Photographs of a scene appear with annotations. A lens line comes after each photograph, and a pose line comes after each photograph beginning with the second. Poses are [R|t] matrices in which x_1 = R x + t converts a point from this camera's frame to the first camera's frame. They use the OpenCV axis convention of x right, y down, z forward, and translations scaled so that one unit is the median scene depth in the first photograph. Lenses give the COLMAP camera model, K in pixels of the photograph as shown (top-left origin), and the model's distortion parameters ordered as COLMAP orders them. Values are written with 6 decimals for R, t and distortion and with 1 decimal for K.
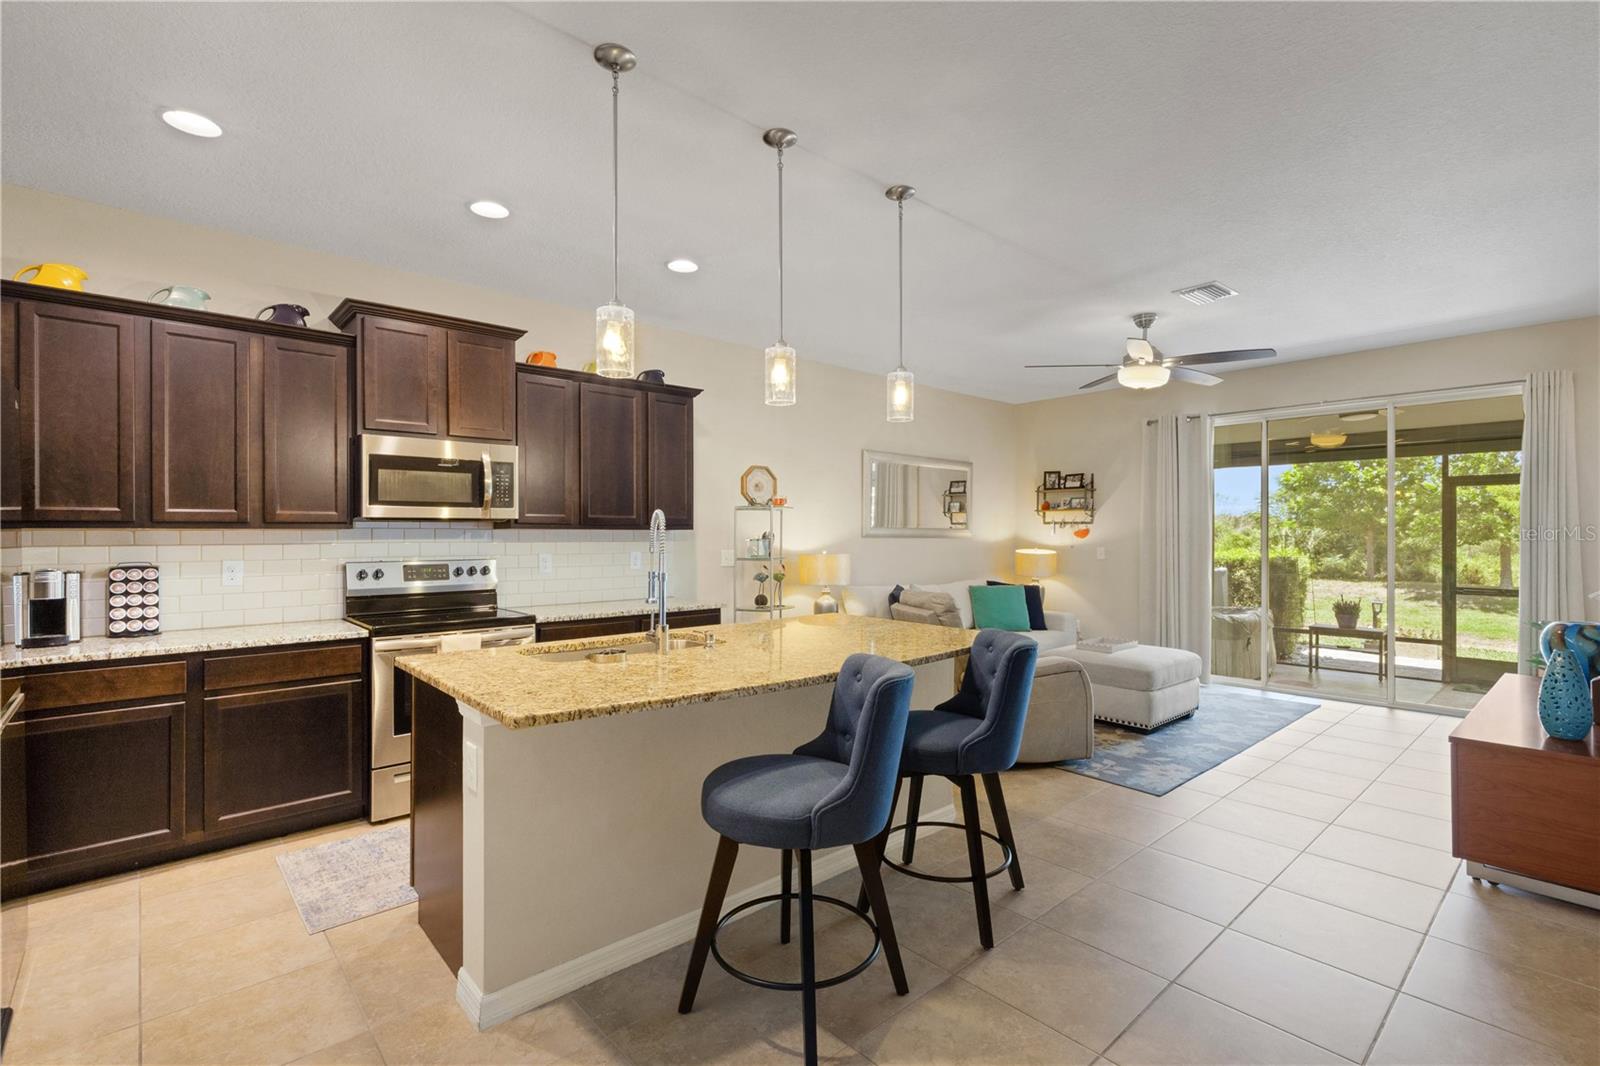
lens RADIAL K [[727.0, 0, 800.0], [0, 727.0, 533.0], [0, 0, 1]] dist [0.004659, -0.000088]
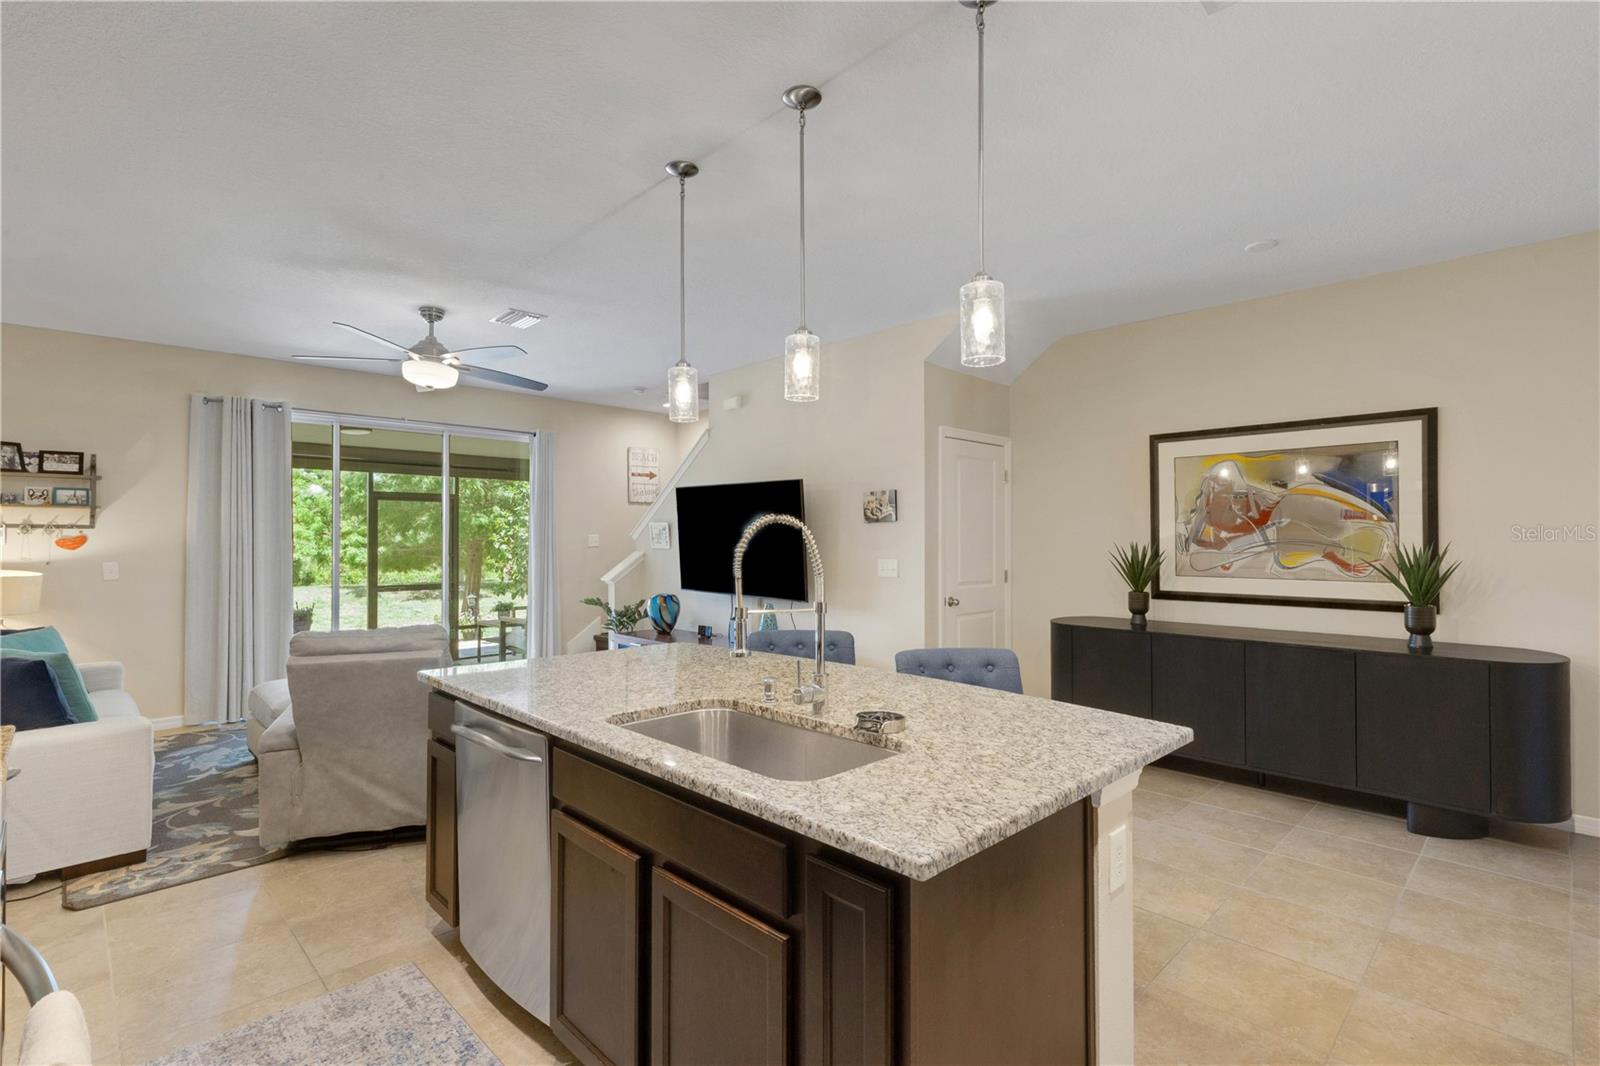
lens RADIAL K [[743.3, 0, 799.2], [0, 743.3, 526.6], [0, 0, 1]] dist [0.007146, -0.000439]
pose [[-0.044903, 0.012597, 0.998912, -0.458419], [0.001761, 0.999920, -0.012530, -0.005812], [-0.998990, 0.001196, -0.044921, 0.518611]]
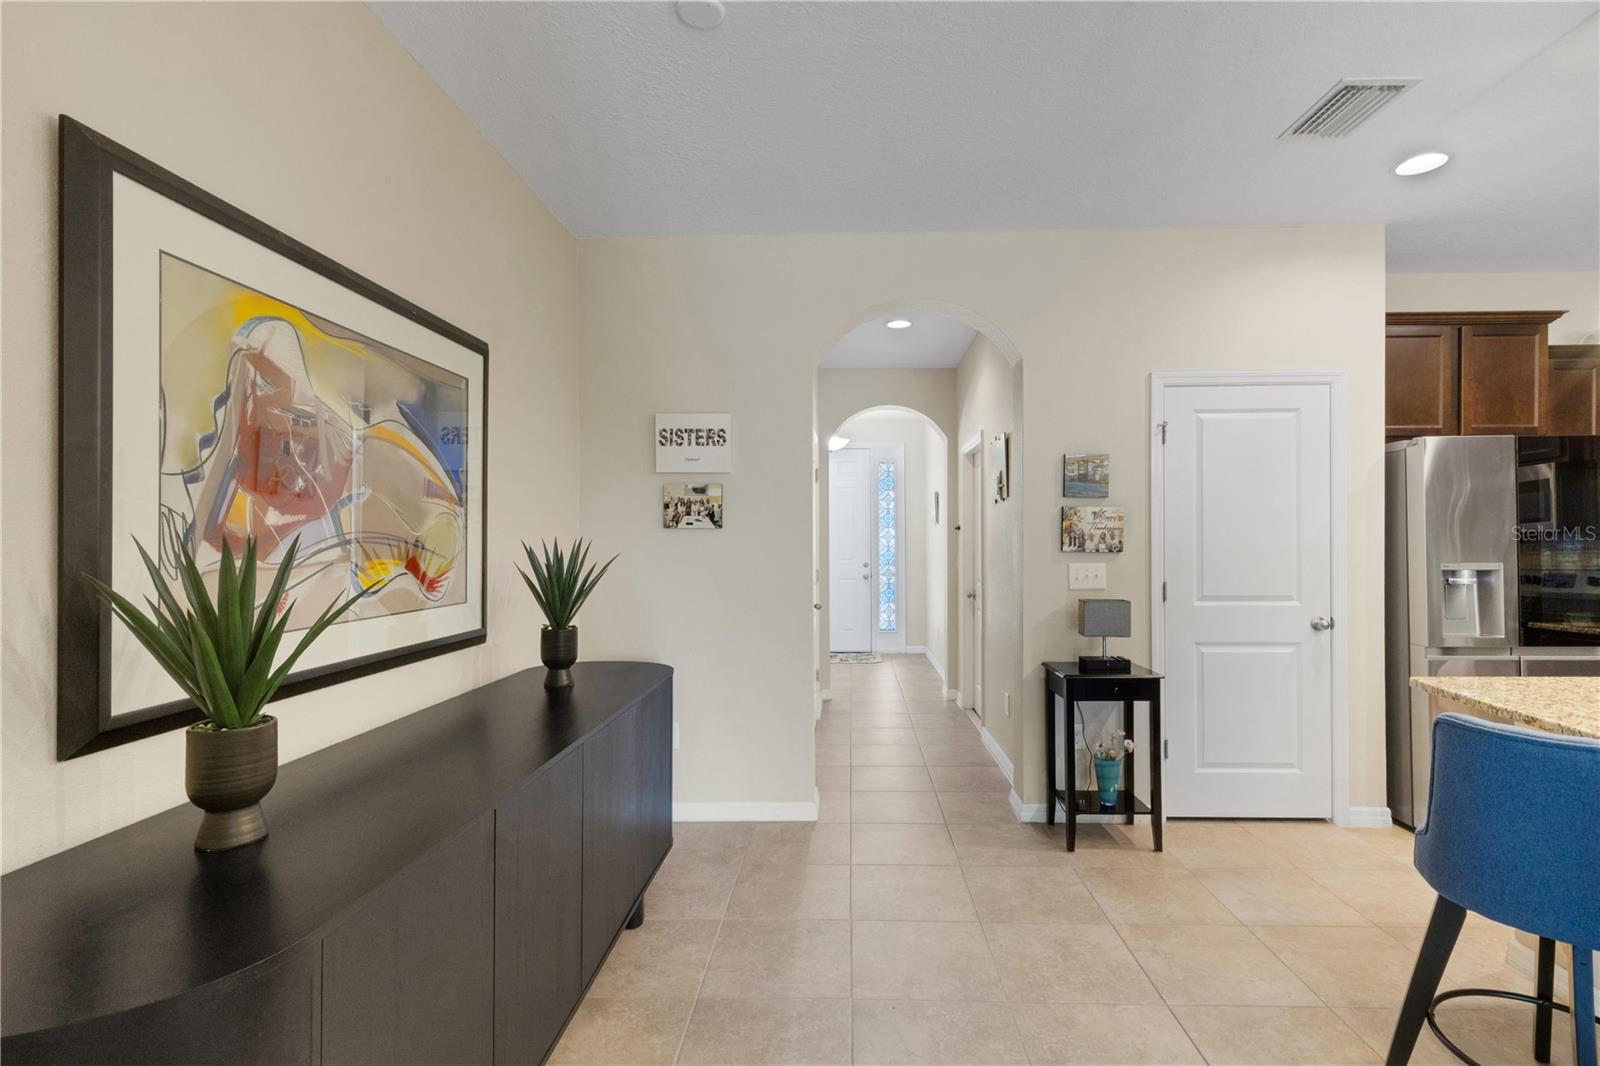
lens RADIAL K [[749.6, 0, 834.1], [0, 749.6, 543.6], [0, 0, 1]] dist [0.002169, 0.000102]
pose [[-0.686559, 0.000364, -0.727074, 0.433040], [0.000809, 1.000000, -0.000263, 0.004498], [0.727073, -0.000769, -0.686559, 0.382210]]
